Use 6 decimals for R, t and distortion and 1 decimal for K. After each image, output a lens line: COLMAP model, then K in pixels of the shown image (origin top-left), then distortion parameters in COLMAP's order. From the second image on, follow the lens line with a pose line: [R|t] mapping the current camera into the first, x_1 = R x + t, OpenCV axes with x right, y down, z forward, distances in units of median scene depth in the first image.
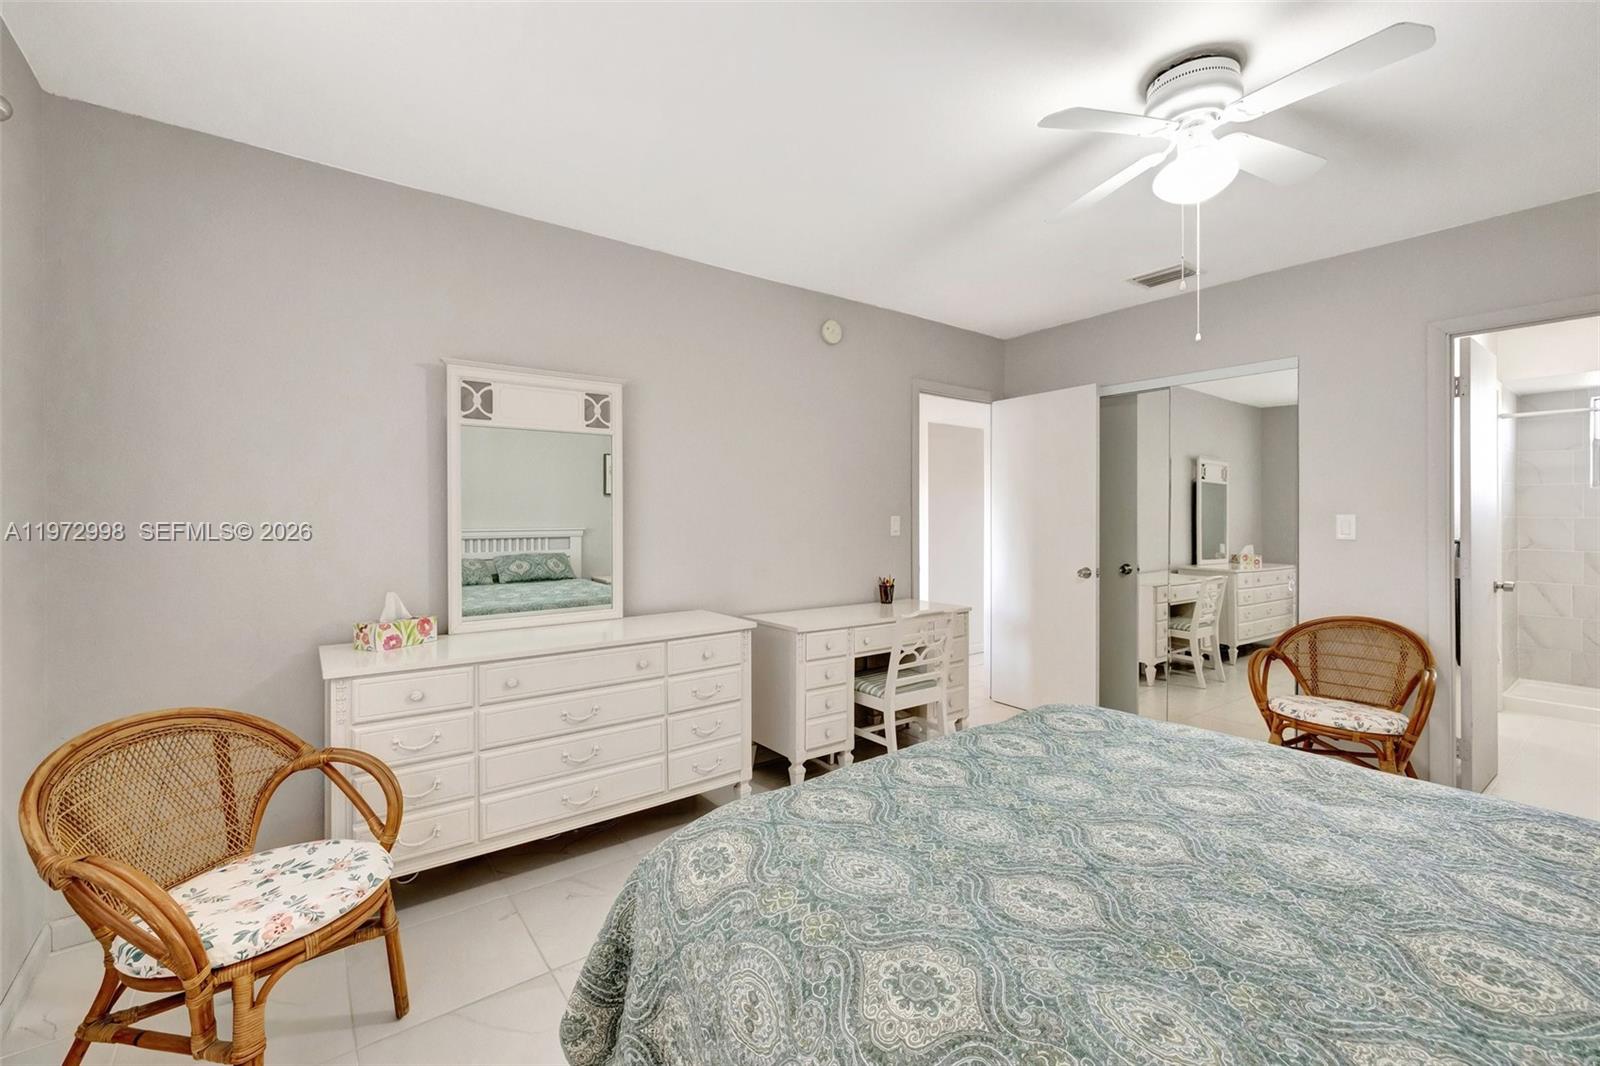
lens RADIAL K [[677.5, 0, 802.9], [0, 677.5, 512.8], [0, 0, 1]] dist [-0.000045, 0.000261]
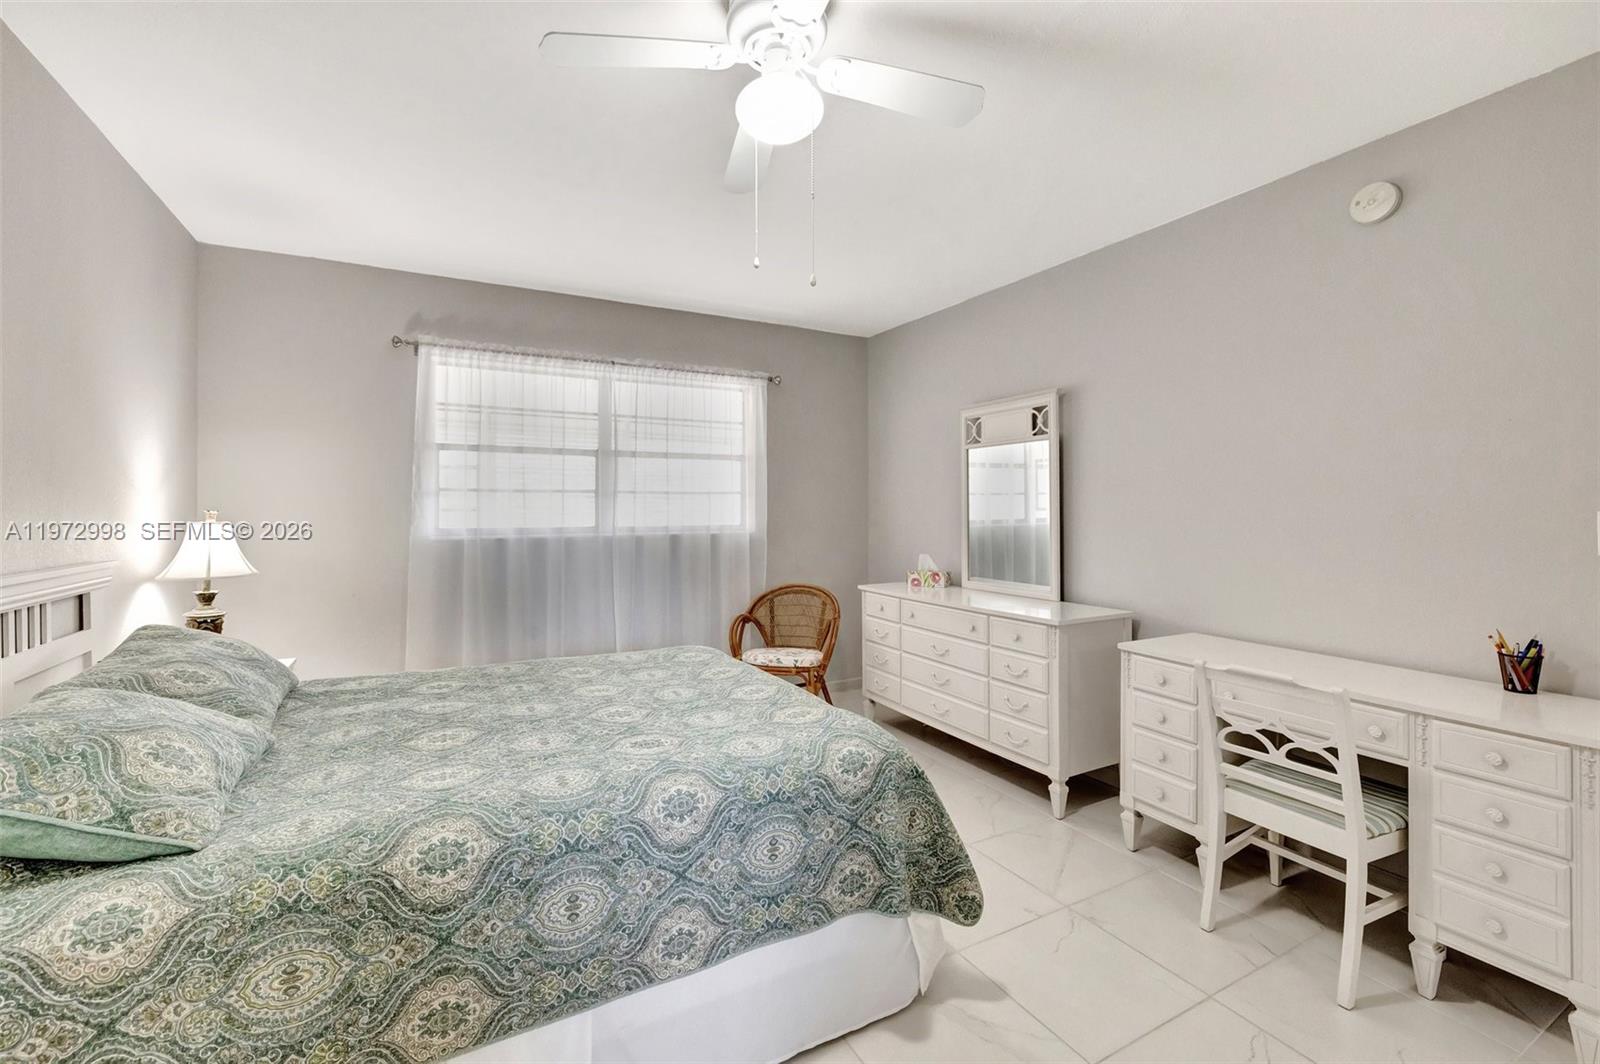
lens RADIAL K [[677.5, 0, 802.9], [0, 677.5, 511.8], [0, 0, 1]] dist [-0.000045, 0.000261]
pose [[-0.145986, -0.000624, -0.989287, 0.958036], [-0.003640, 0.999993, -0.000094, 0.009344], [0.989280, 0.003587, -0.145987, 0.799384]]
